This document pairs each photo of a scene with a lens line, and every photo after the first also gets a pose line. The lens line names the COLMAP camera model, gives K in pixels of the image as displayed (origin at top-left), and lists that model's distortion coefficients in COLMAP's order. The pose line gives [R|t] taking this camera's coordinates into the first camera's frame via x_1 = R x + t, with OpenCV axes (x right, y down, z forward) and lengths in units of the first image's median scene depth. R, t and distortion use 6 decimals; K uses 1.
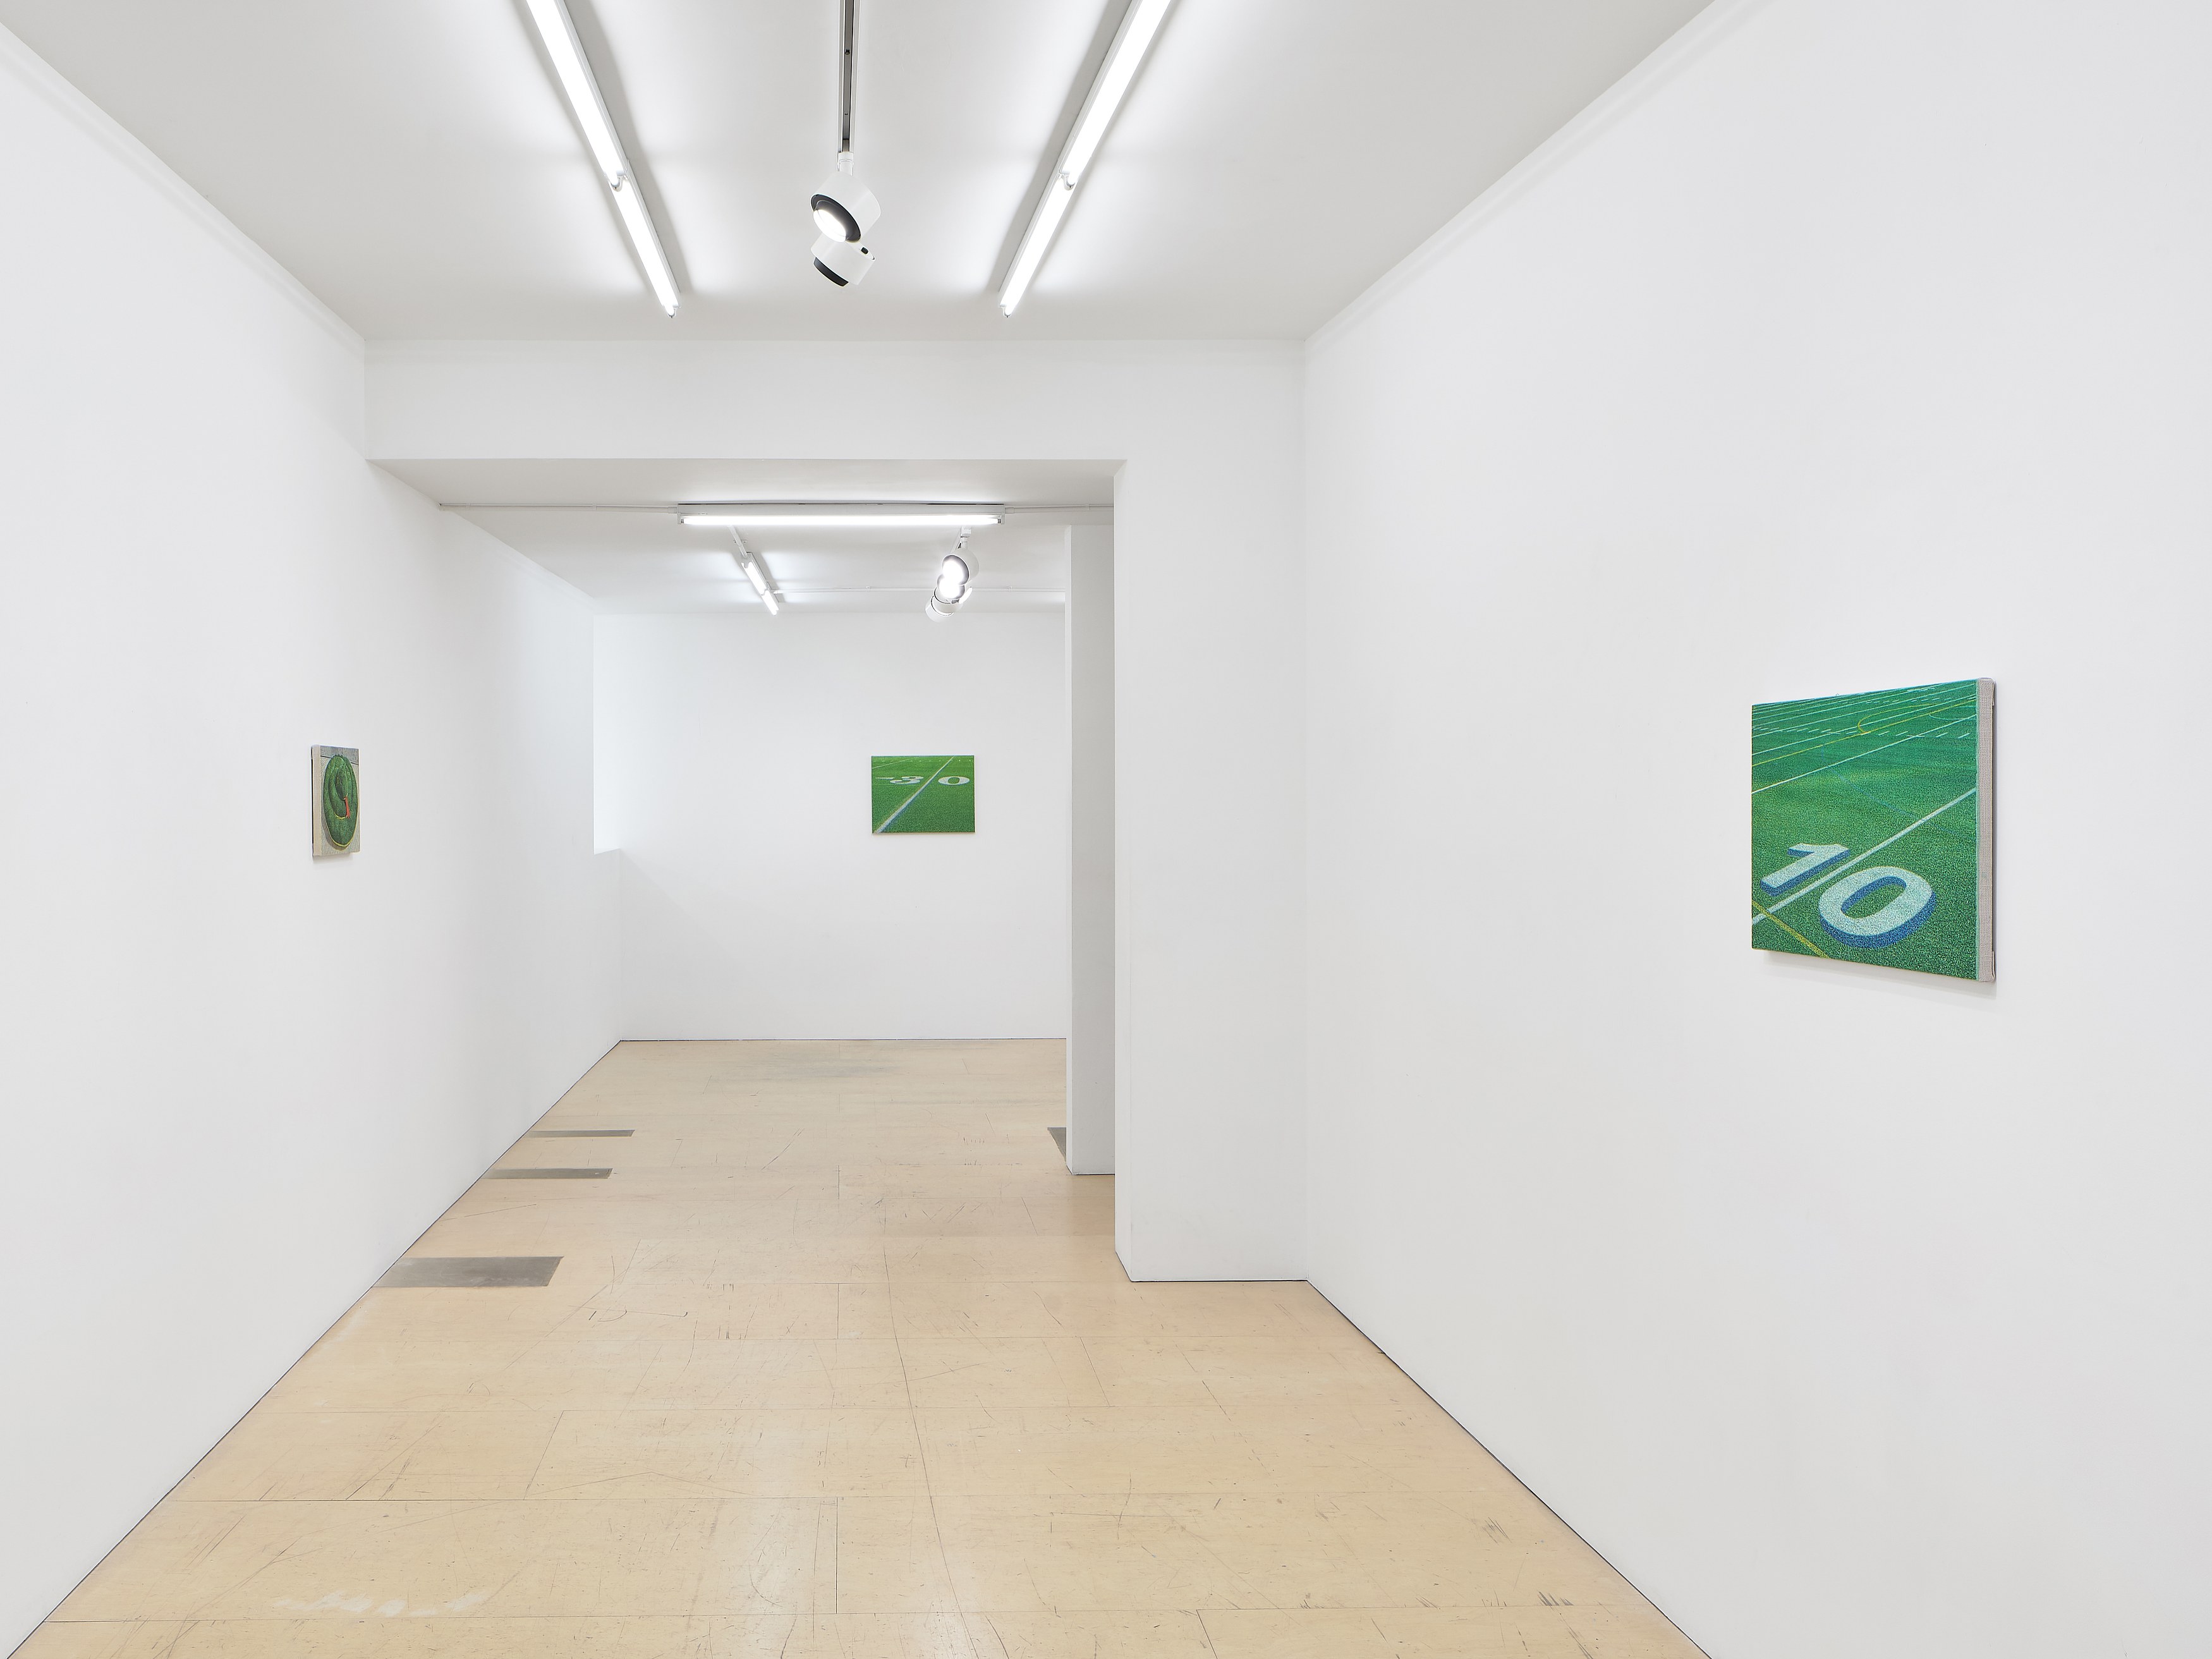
lens RADIAL K [[1979.5, 0, 1104.0], [0, 1979.5, 819.1], [0, 0, 1]] dist [-0.021136, -0.014351]
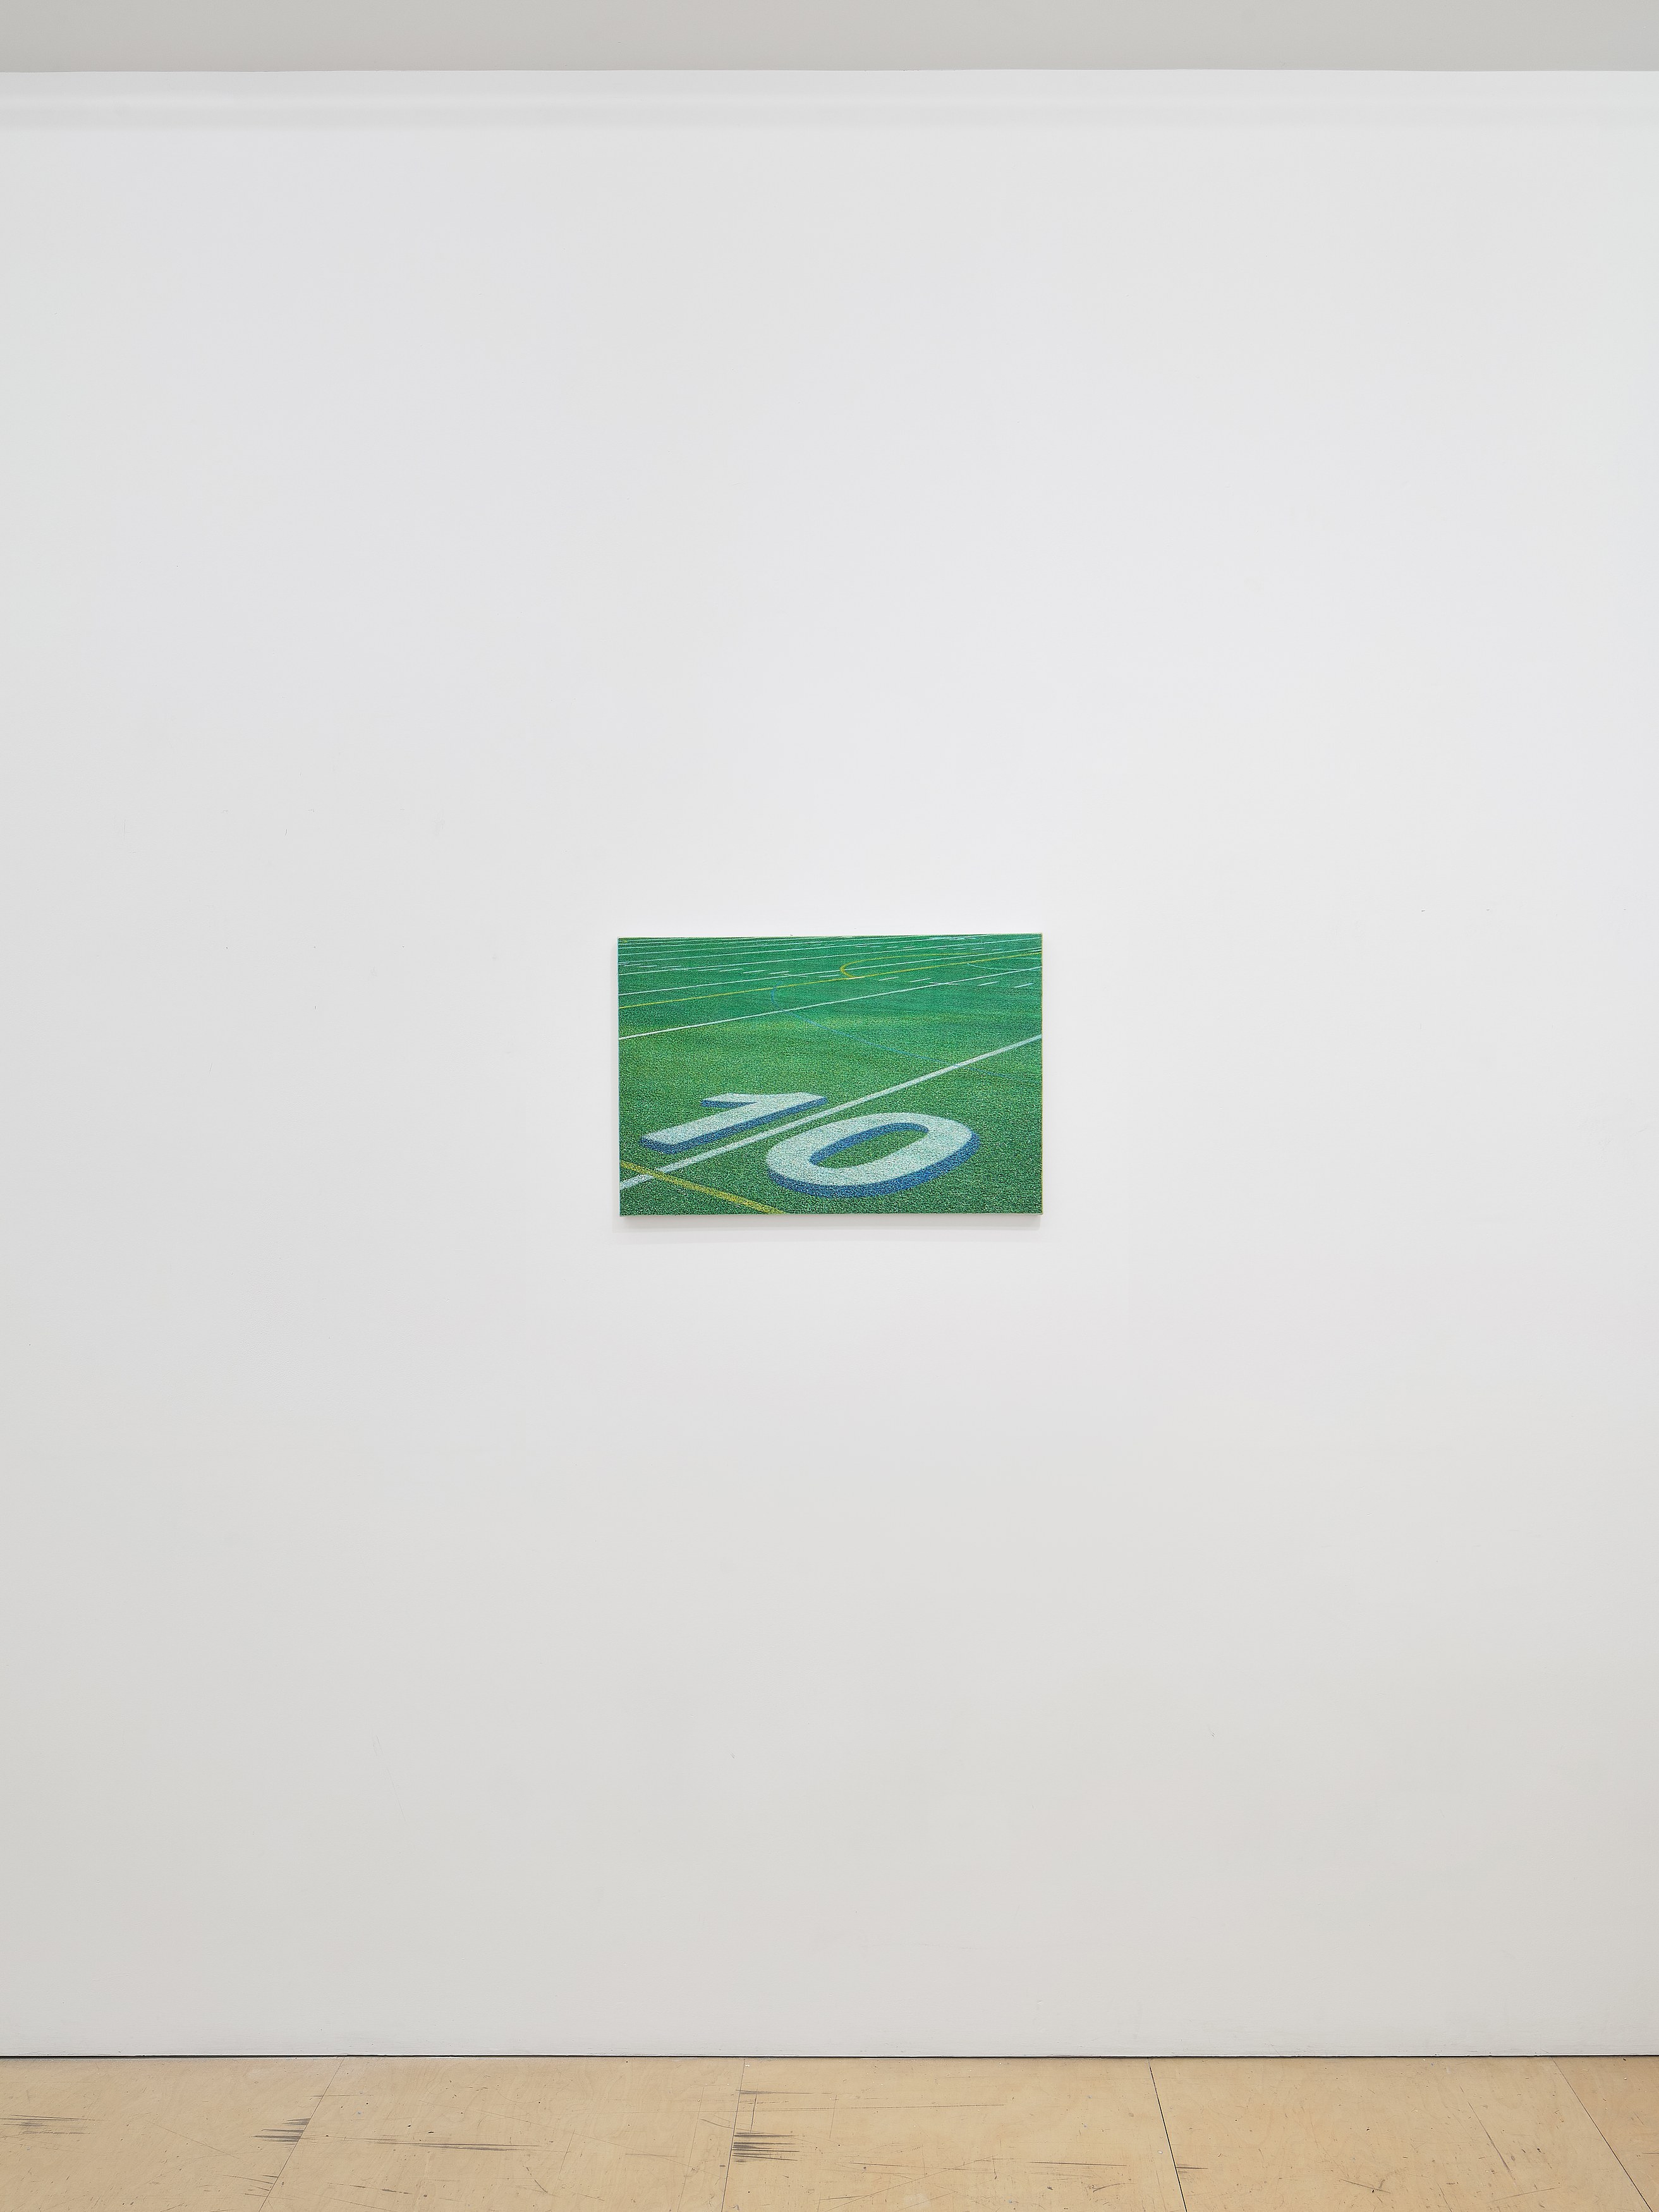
lens RADIAL K [[1979.5, 0, 829.5], [0, 1979.5, 1106.9], [0, 0, 1]] dist [-0.021136, -0.014351]
pose [[0.152771, -0.013311, 0.988172, -0.623158], [0.011265, 0.999868, 0.011727, 0.009270], [-0.988197, 0.009340, 0.152901, 0.917805]]
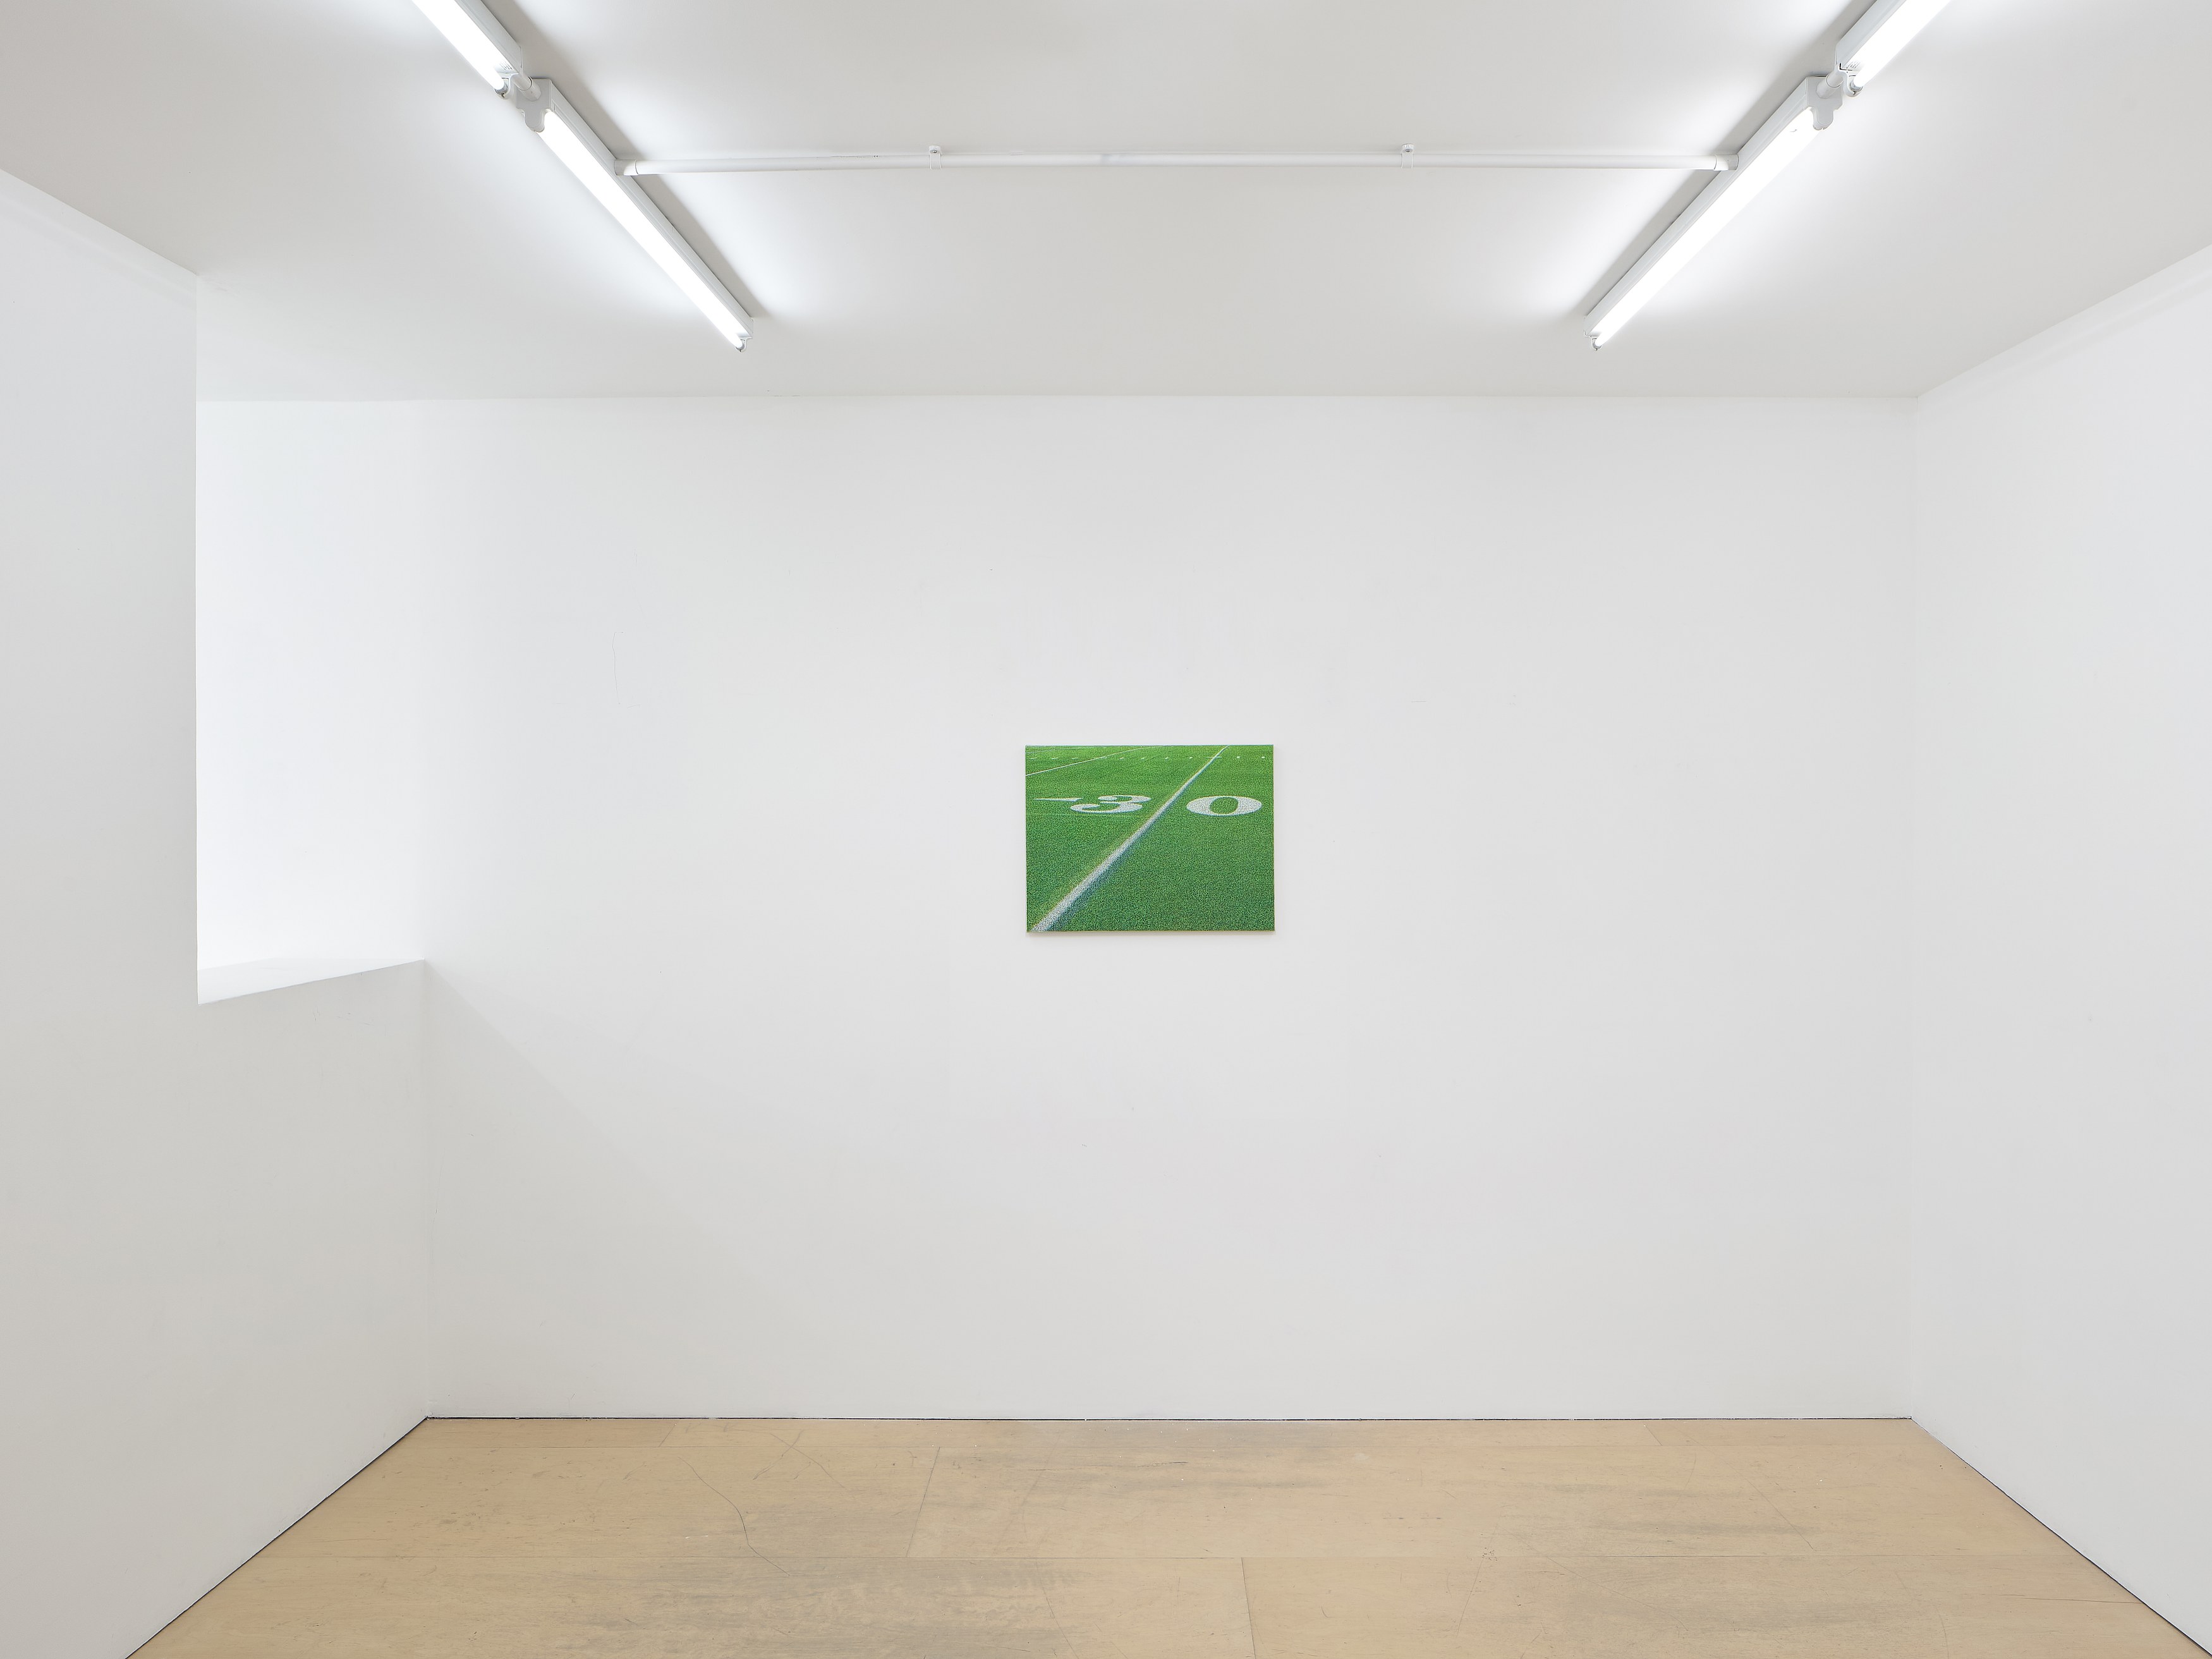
lens RADIAL K [[1979.5, 0, 1104.7], [0, 1979.5, 830.3], [0, 0, 1]] dist [-0.021136, -0.014351]
pose [[0.991531, 0.005761, -0.129744, -0.045136], [-0.007304, 0.999908, -0.011420, -0.009046], [0.129667, 0.012271, 0.991482, 0.564274]]
